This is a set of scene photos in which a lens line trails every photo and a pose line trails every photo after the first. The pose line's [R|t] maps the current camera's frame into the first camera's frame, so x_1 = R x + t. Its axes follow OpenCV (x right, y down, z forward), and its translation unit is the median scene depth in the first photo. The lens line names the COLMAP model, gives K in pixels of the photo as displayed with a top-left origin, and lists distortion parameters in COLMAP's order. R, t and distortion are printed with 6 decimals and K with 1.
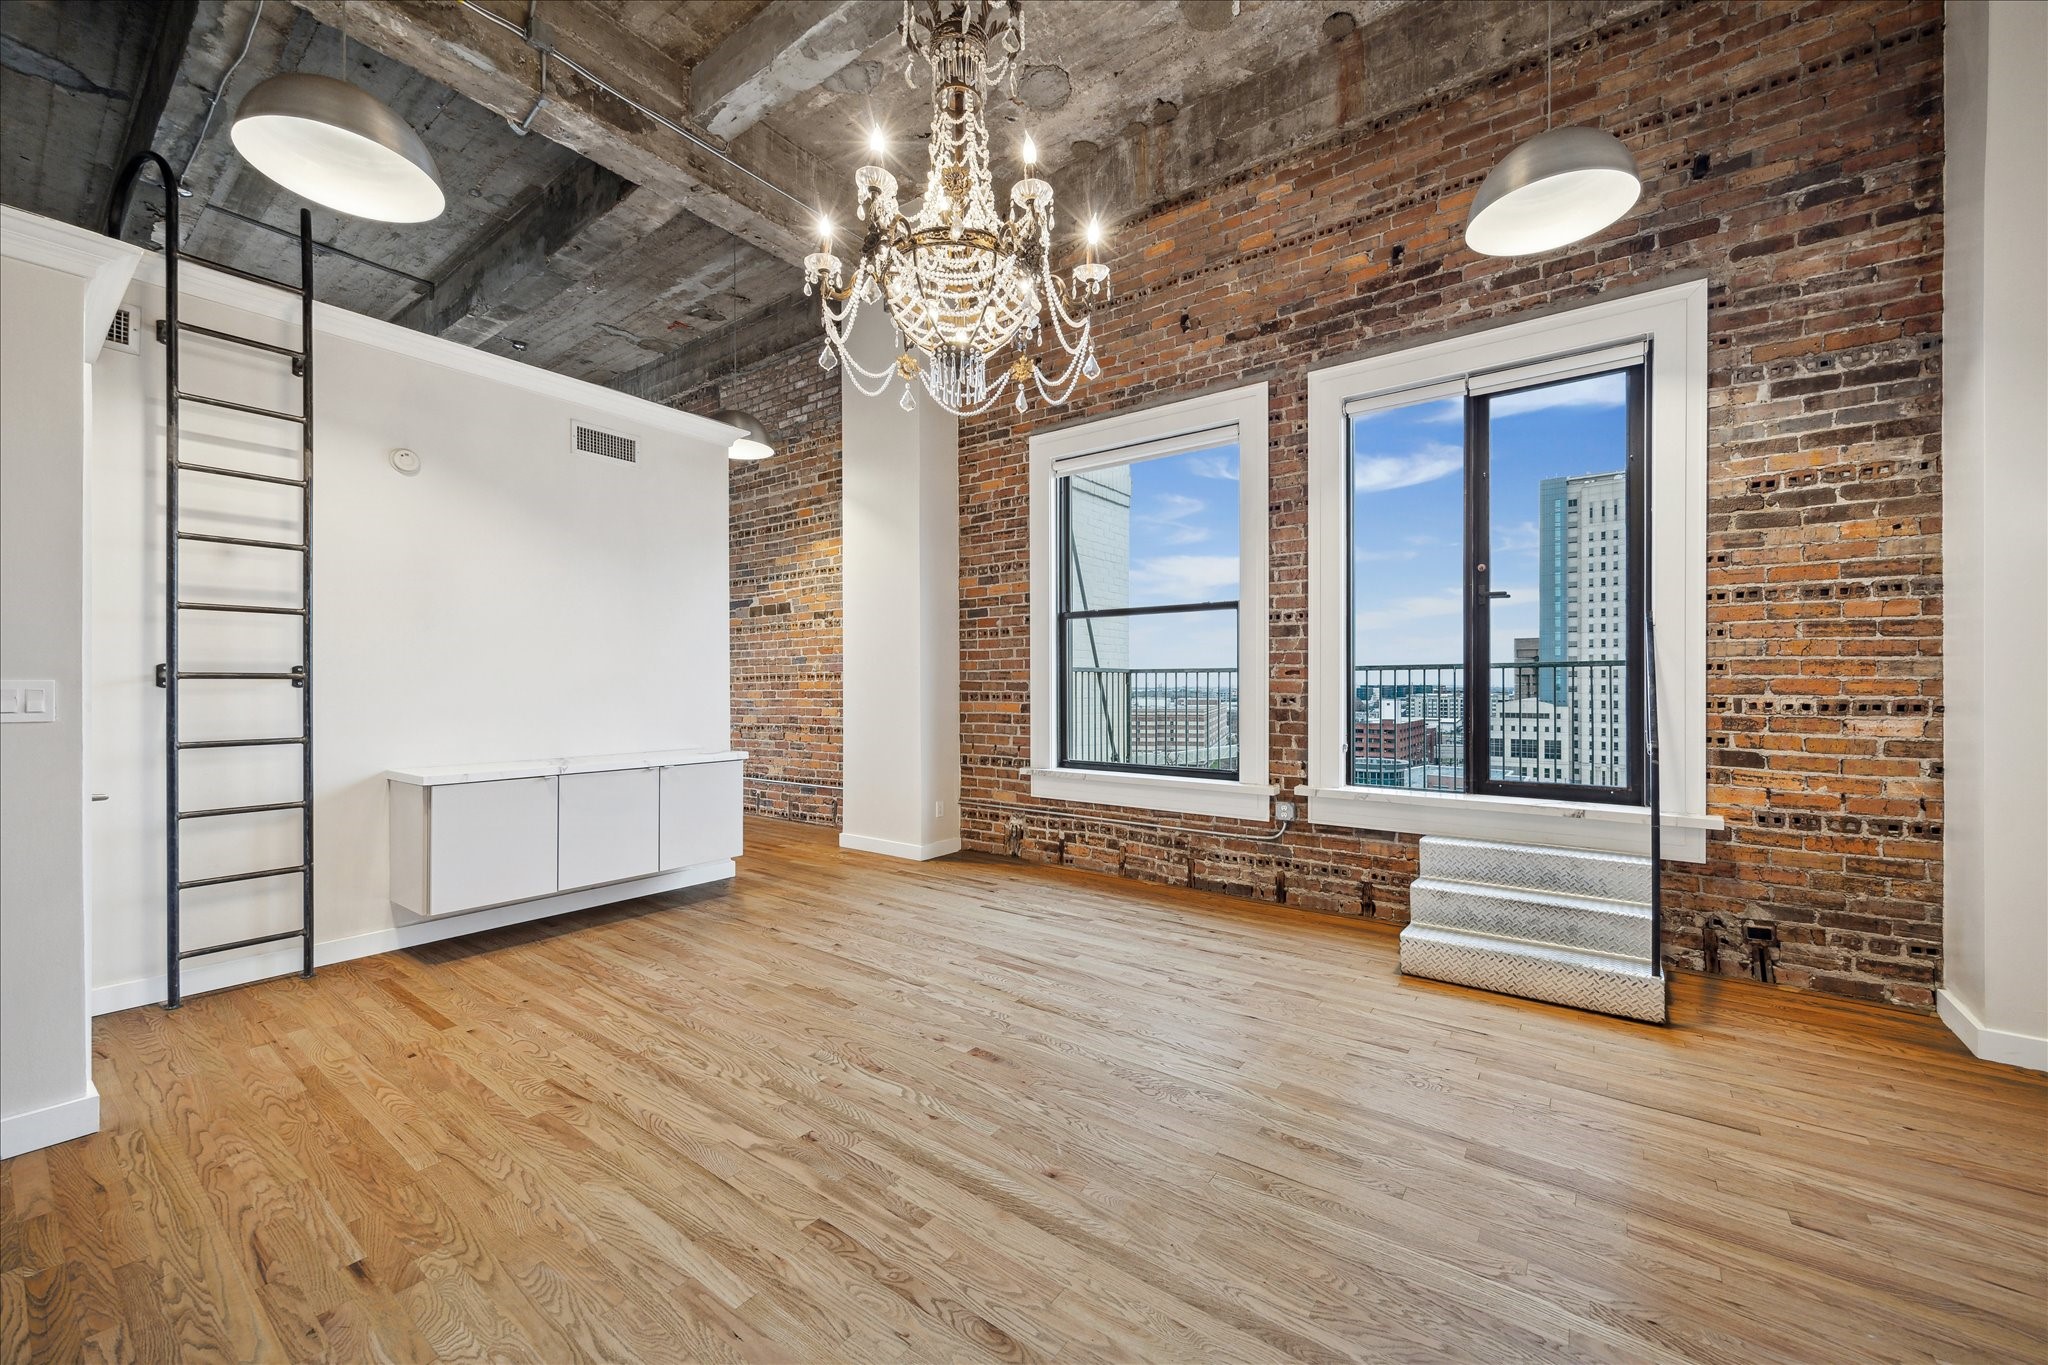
lens RADIAL K [[782.0, 0, 1031.3], [0, 782.0, 690.6], [0, 0, 1]] dist [0.003188, 0.000210]
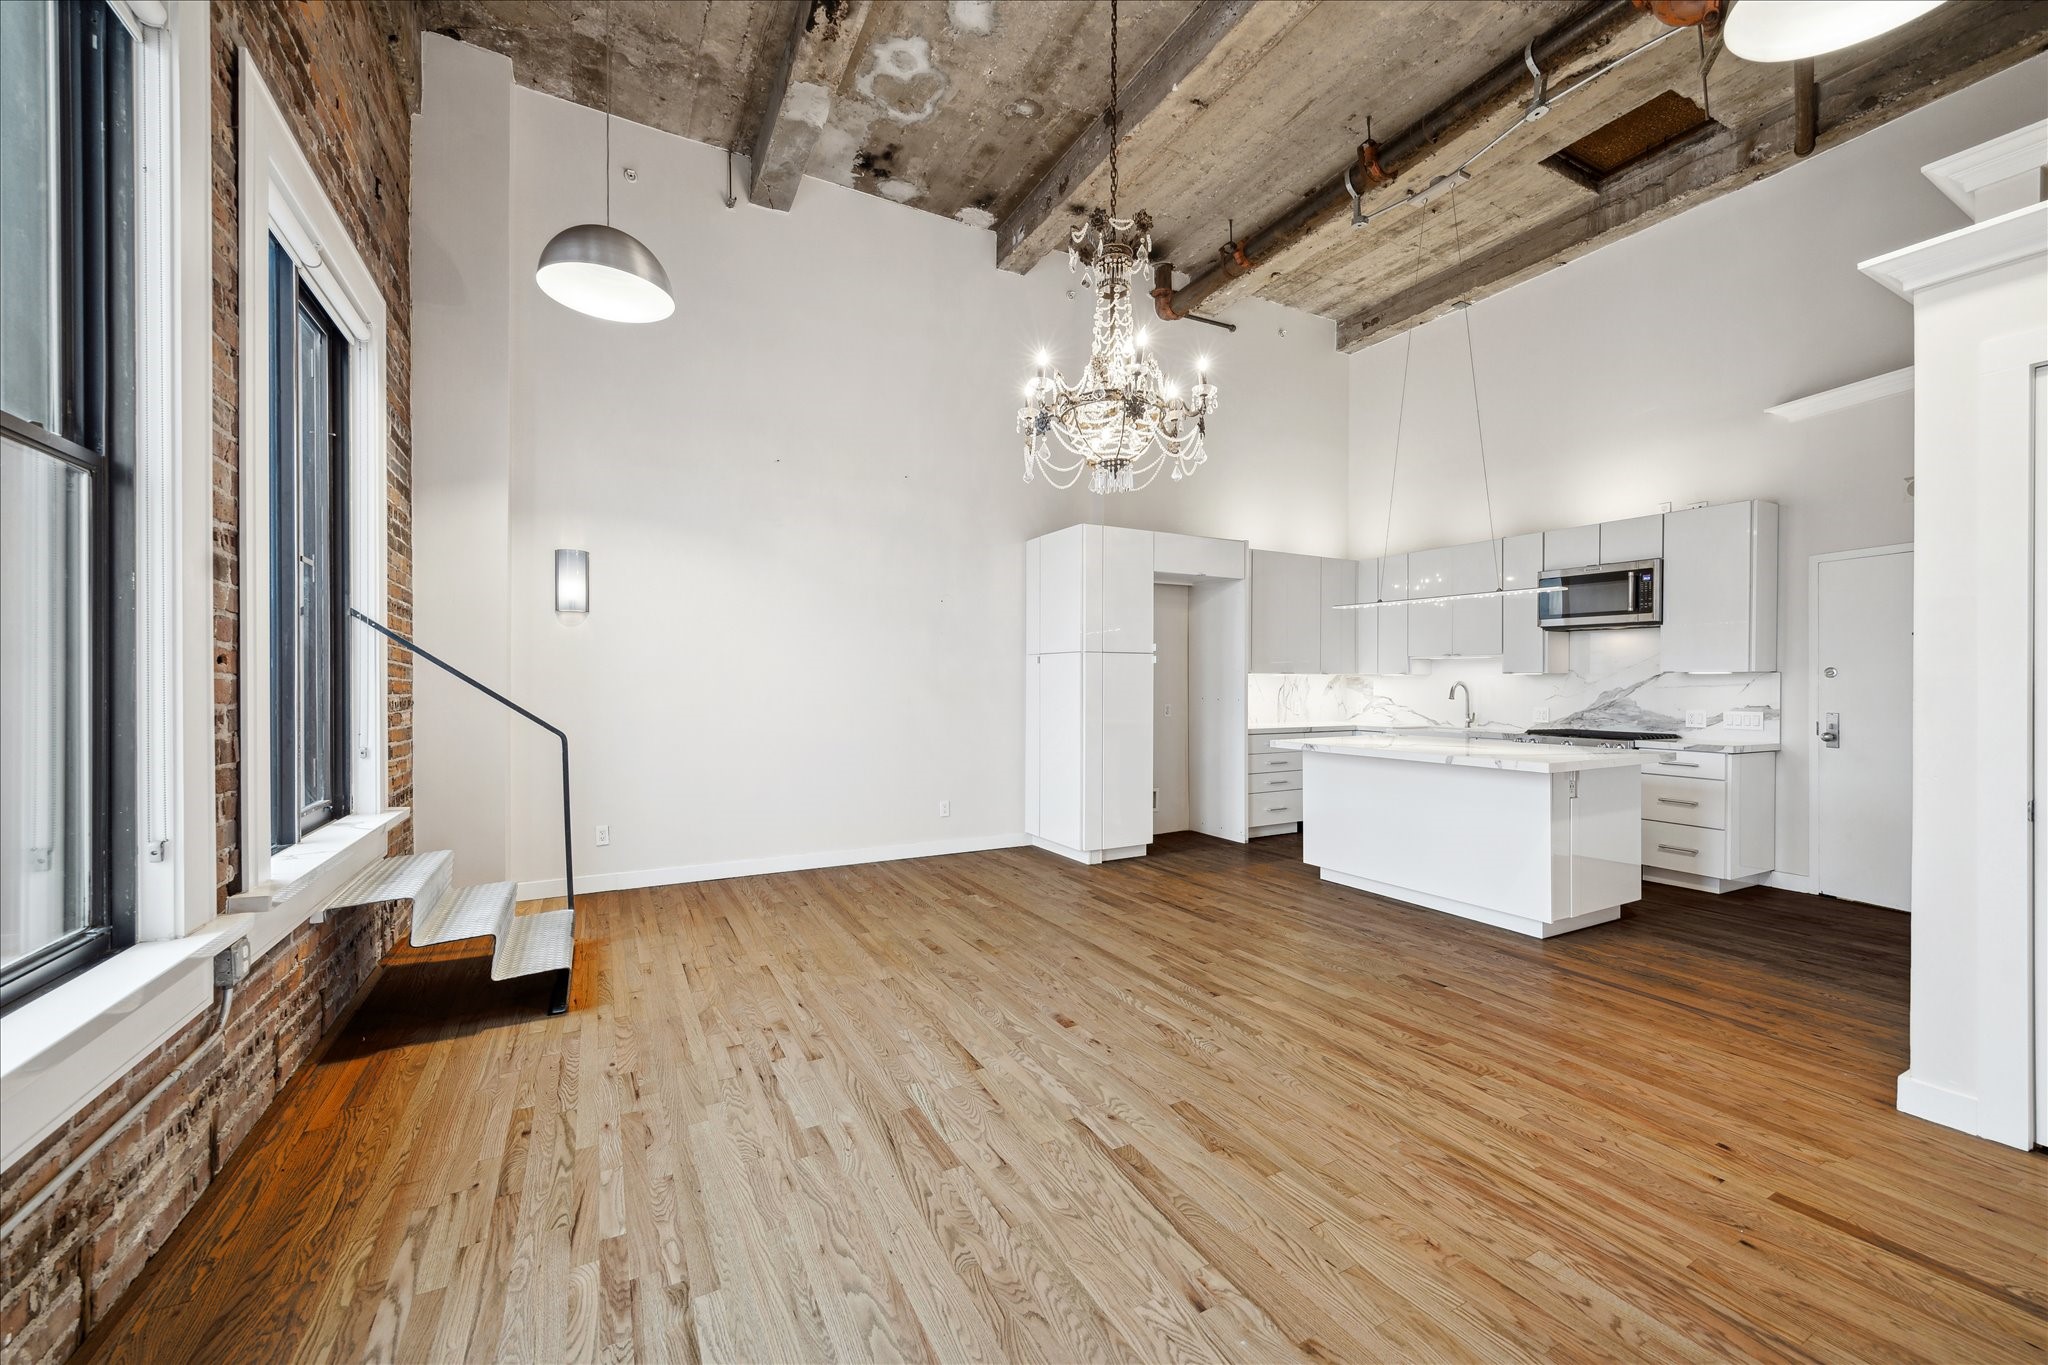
lens RADIAL K [[794.3, 0, 1033.7], [0, 794.3, 680.1], [0, 0, 1]] dist [0.001583, 0.000104]
pose [[-0.904880, 0.004905, 0.425638, -0.431573], [0.006701, 0.999974, 0.002721, -0.014430], [-0.425614, 0.005314, -0.904889, 1.748618]]
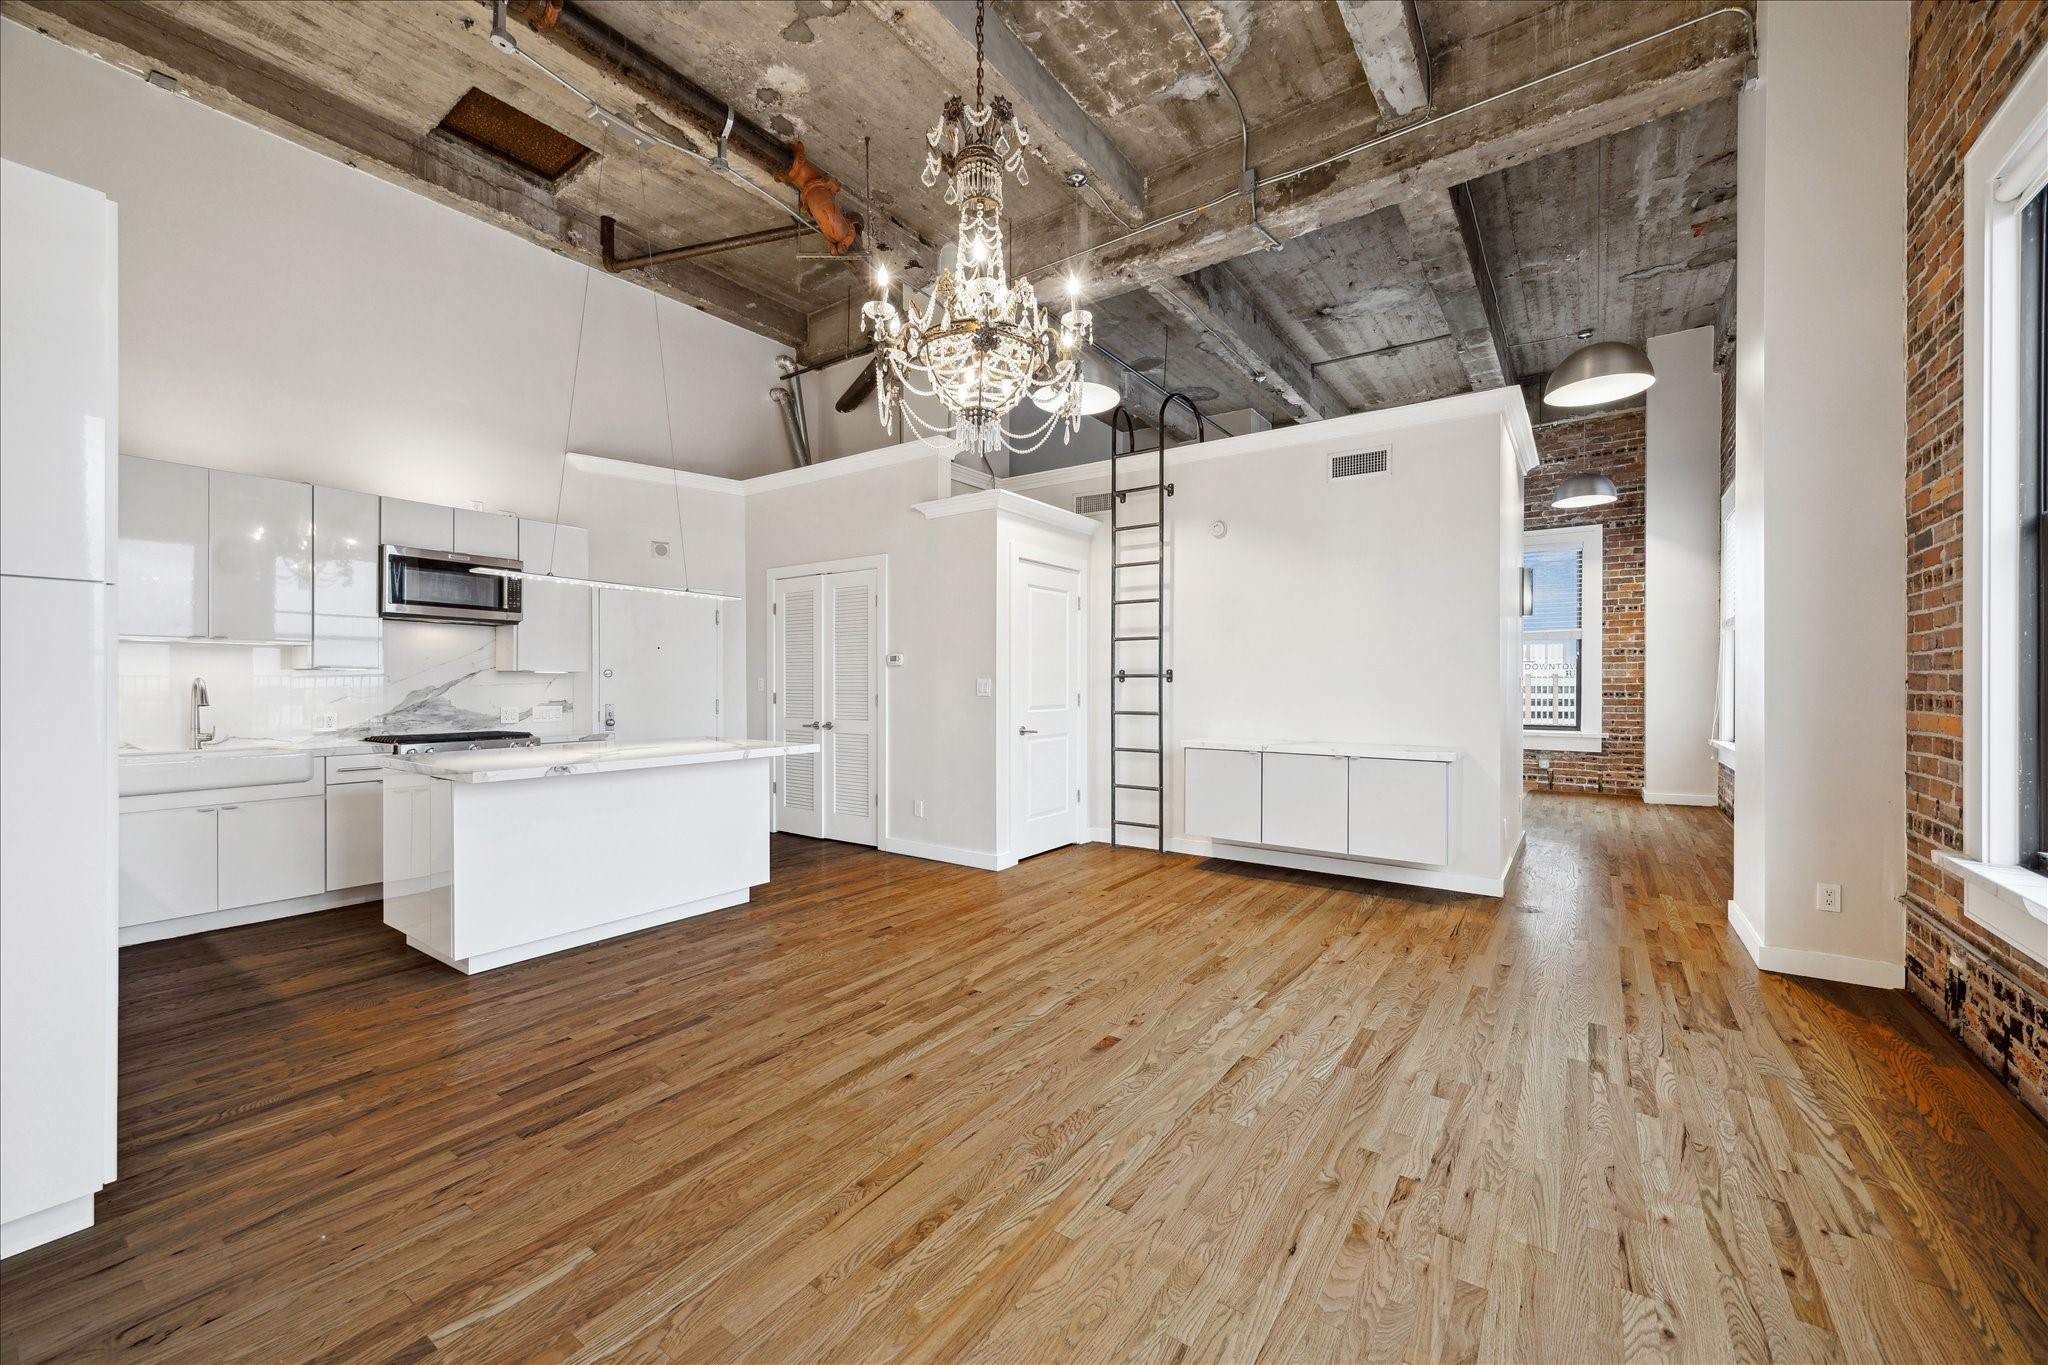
lens RADIAL K [[794.3, 0, 1033.7], [0, 794.3, 680.1], [0, 0, 1]] dist [0.001583, 0.000104]
pose [[0.017764, -0.000077, -0.999842, 0.834648], [-0.006719, 0.999977, -0.000196, -0.003922], [0.999820, 0.006721, 0.017763, 0.762467]]
